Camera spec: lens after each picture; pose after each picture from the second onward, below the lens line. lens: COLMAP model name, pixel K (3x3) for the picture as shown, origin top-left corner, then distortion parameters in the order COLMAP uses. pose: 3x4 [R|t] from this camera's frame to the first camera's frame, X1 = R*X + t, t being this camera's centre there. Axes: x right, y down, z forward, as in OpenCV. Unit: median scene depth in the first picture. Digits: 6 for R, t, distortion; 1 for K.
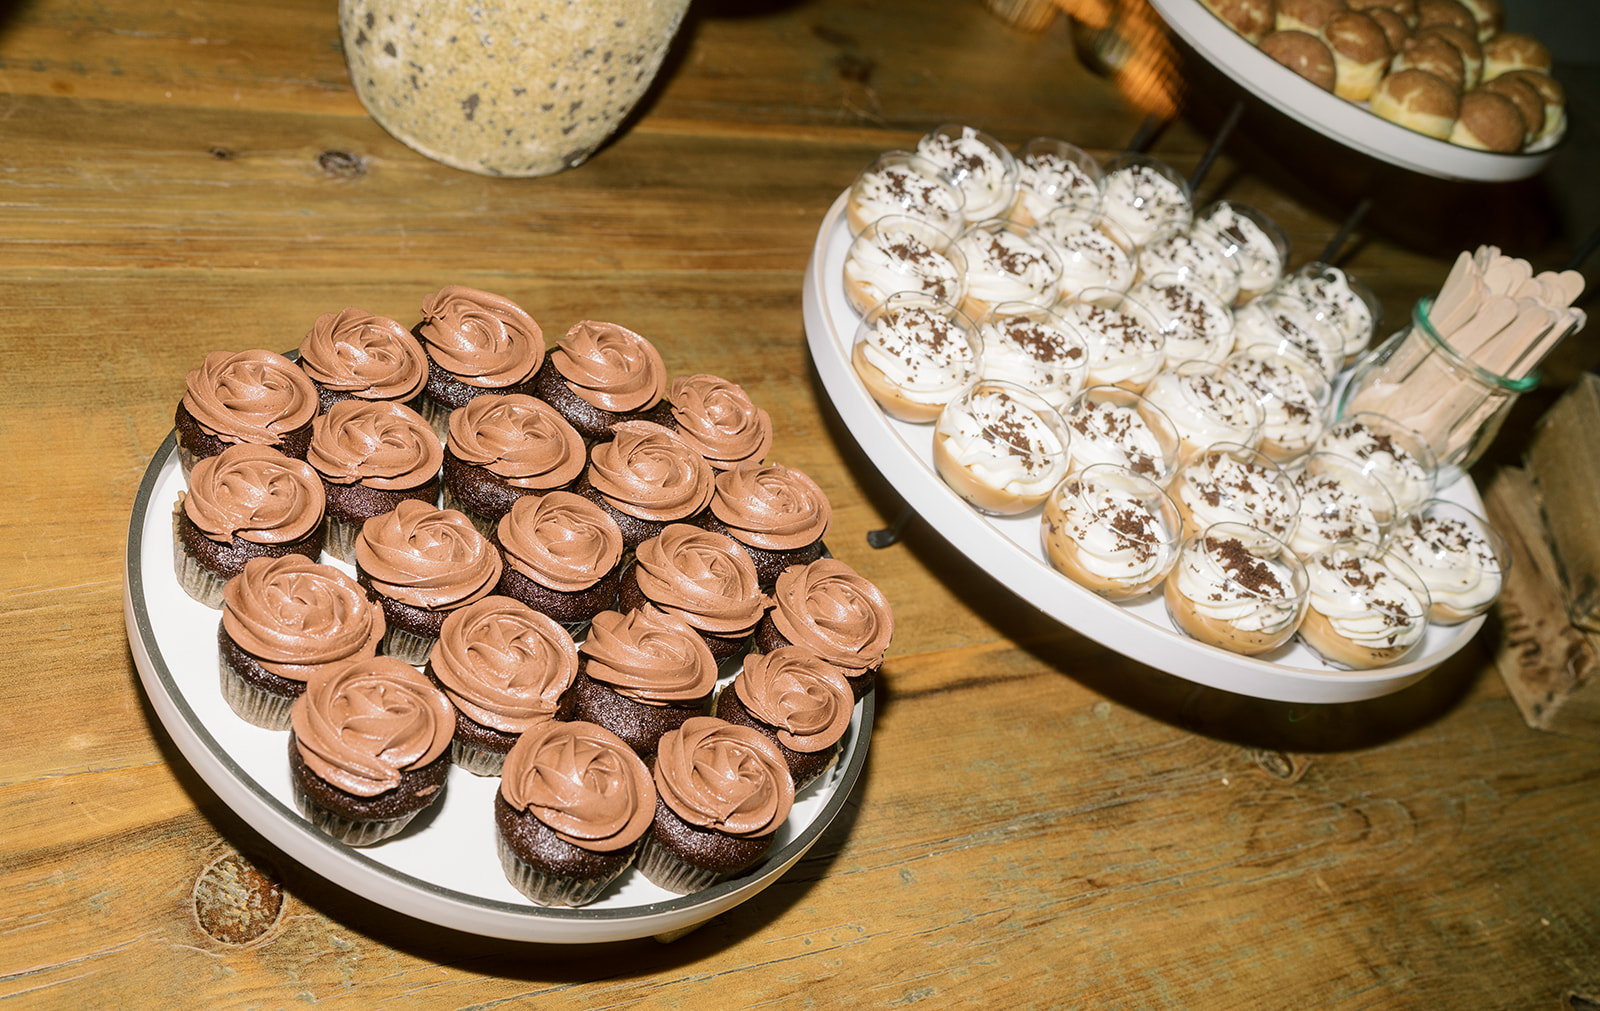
lens RADIAL K [[1775.5, 0, 695.7], [0, 1775.5, 597.8], [0, 0, 1]] dist [-0.026145, 0.141269]
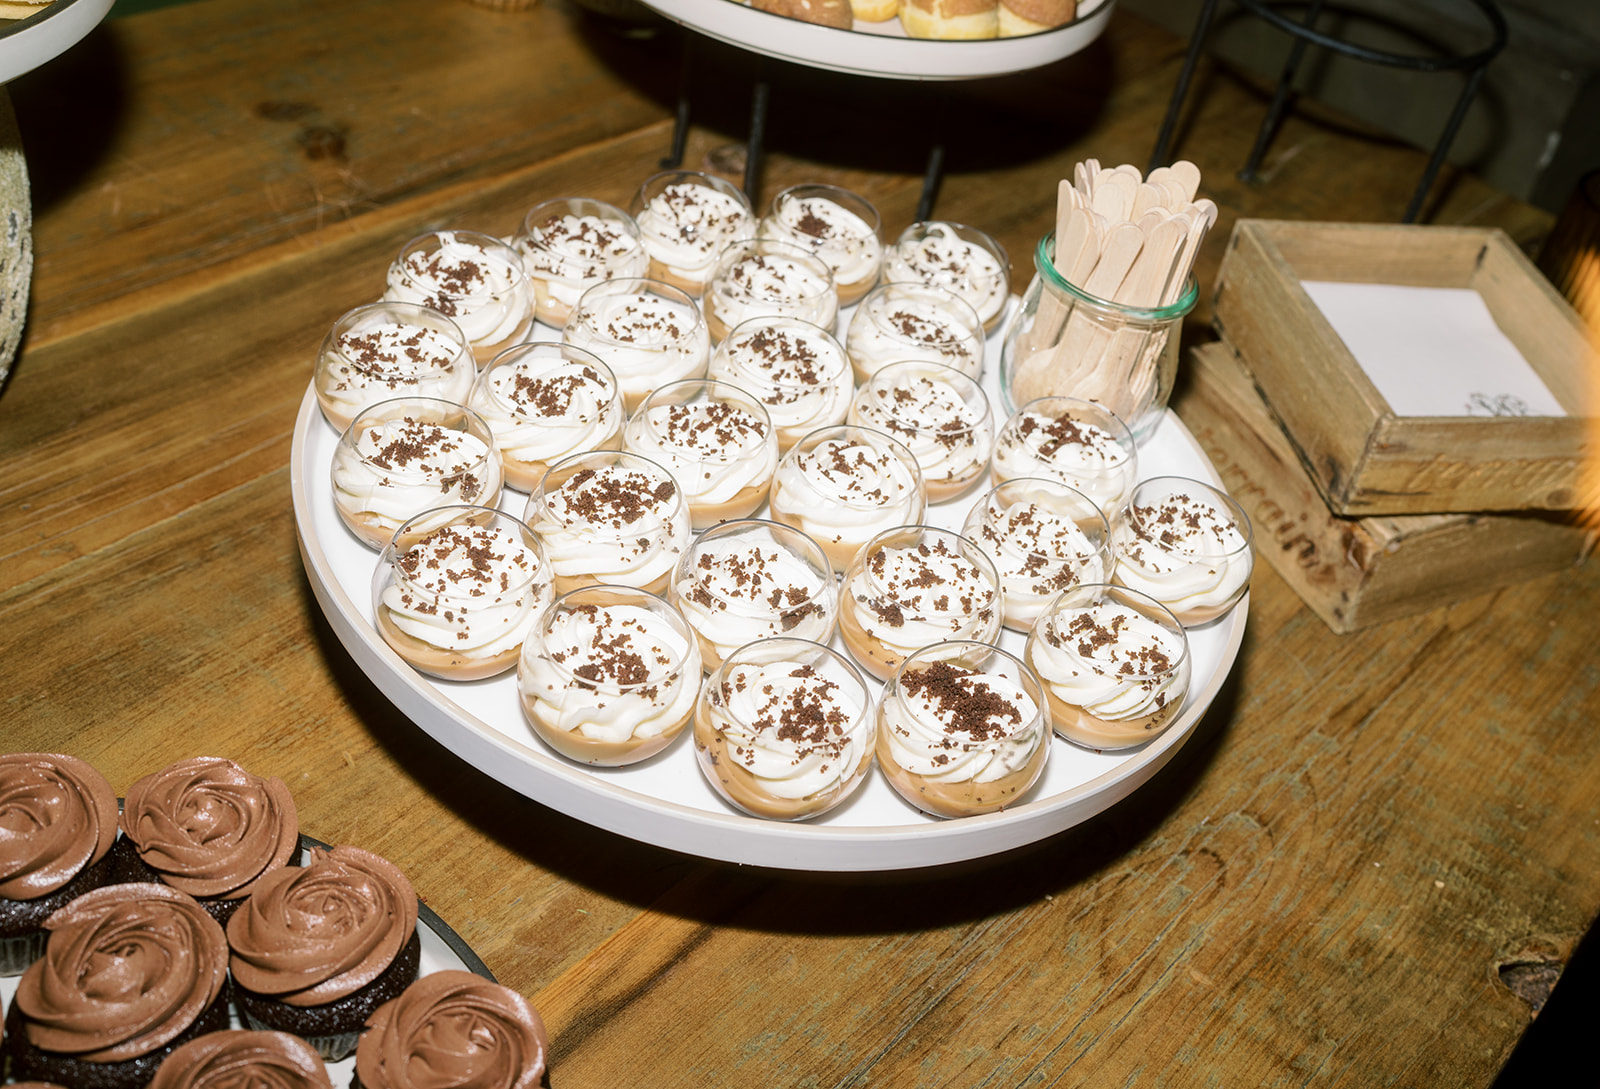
lens RADIAL K [[1835.4, 0, 933.0], [0, 1835.4, 441.5], [0, 0, 1]] dist [-0.023221, 0.071724]
pose [[0.898260, -0.376779, 0.226203, 0.140393], [0.379152, 0.924688, 0.034597, -0.135730], [-0.222202, 0.054688, 0.973466, 0.188506]]
